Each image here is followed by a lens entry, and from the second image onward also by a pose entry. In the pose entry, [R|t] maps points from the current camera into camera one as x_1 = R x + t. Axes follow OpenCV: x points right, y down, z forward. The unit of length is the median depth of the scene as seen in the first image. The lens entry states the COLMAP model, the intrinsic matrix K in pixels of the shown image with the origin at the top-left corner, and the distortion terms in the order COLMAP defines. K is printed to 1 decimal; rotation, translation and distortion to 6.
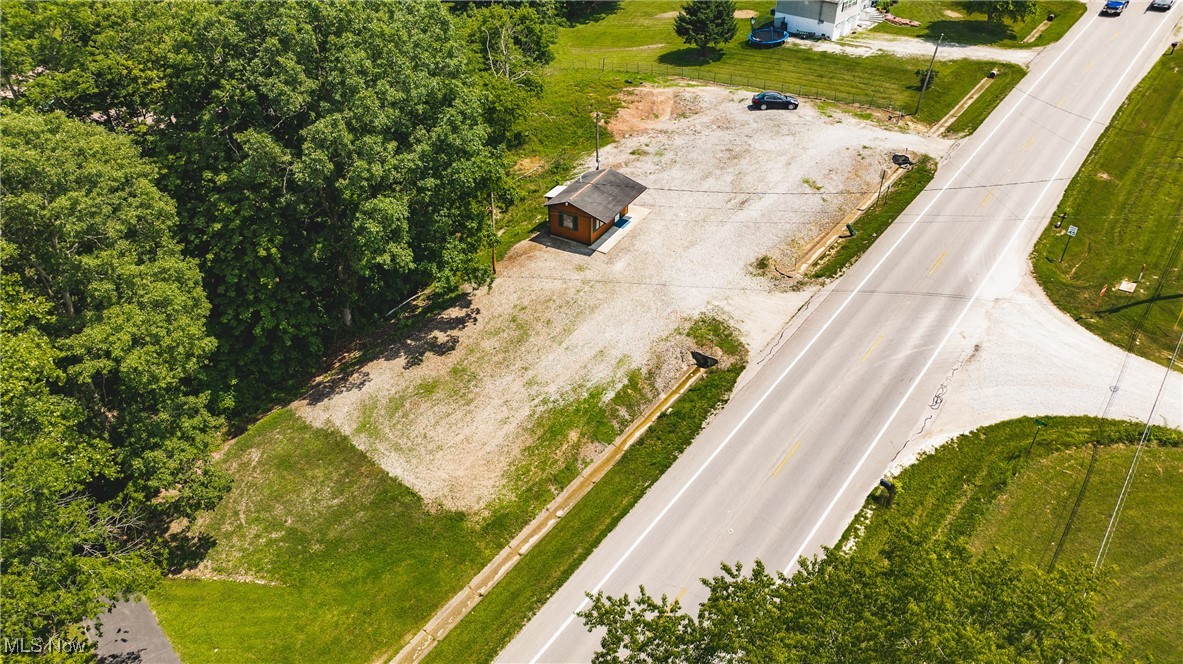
lens RADIAL K [[838.6, 0, 595.4], [0, 838.6, 327.1], [0, 0, 1]] dist [-0.019321, 0.003845]
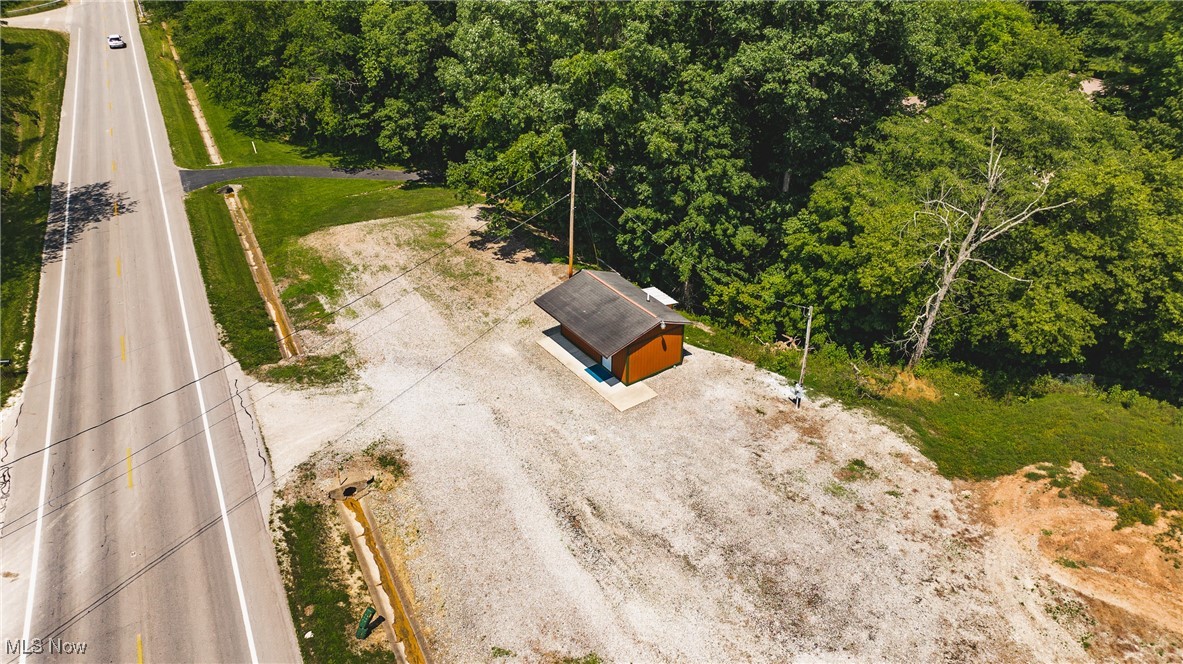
lens RADIAL K [[838.6, 0, 595.4], [0, 838.6, 327.1], [0, 0, 1]] dist [-0.019321, 0.003845]
pose [[-0.425068, 0.467843, -0.774880, 0.620418], [-0.537554, 0.558280, 0.631949, -0.657981], [0.728253, 0.685162, 0.014184, 1.140707]]
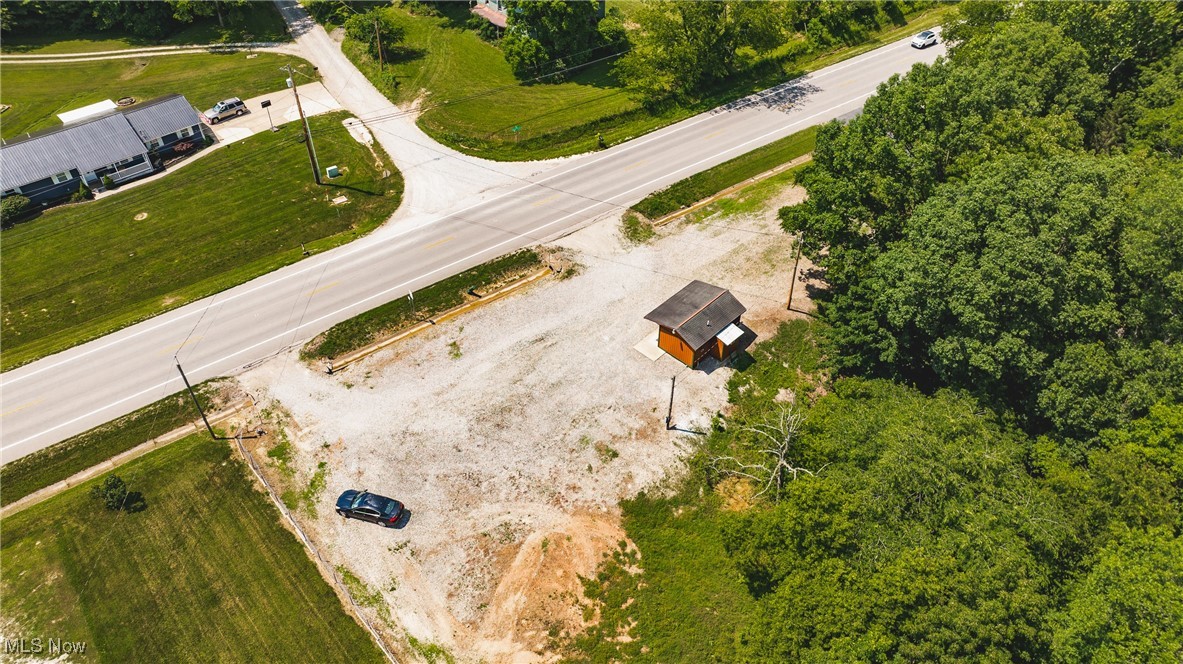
lens RADIAL K [[838.6, 0, 595.4], [0, 838.6, 327.1], [0, 0, 1]] dist [-0.019321, 0.003845]
pose [[-0.967415, -0.182453, 0.175556, -0.075575], [0.139184, 0.195994, 0.970677, -1.382710], [-0.211511, 0.963482, -0.164213, 1.403682]]
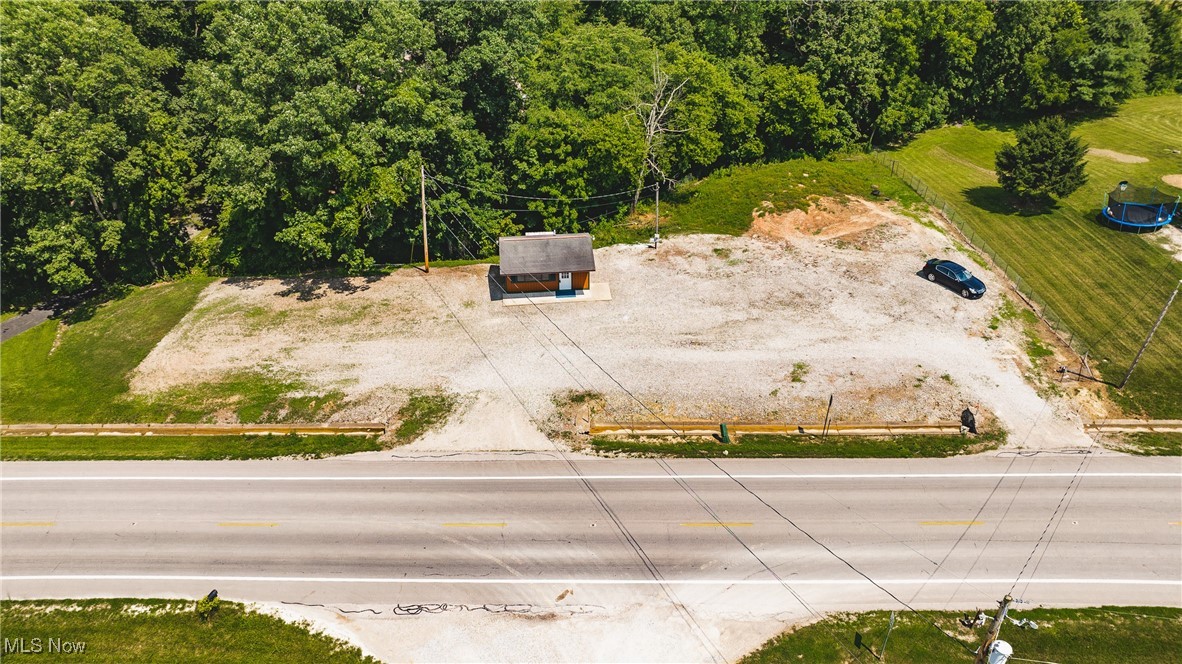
lens RADIAL K [[837.9, 0, 594.9], [0, 837.9, 327.1], [0, 0, 1]] dist [-0.019321, 0.003845]
pose [[0.577767, 0.457165, -0.676154, 0.811348], [-0.480174, 0.860274, 0.171350, -0.313220], [0.660014, 0.225672, 0.716557, 0.442669]]
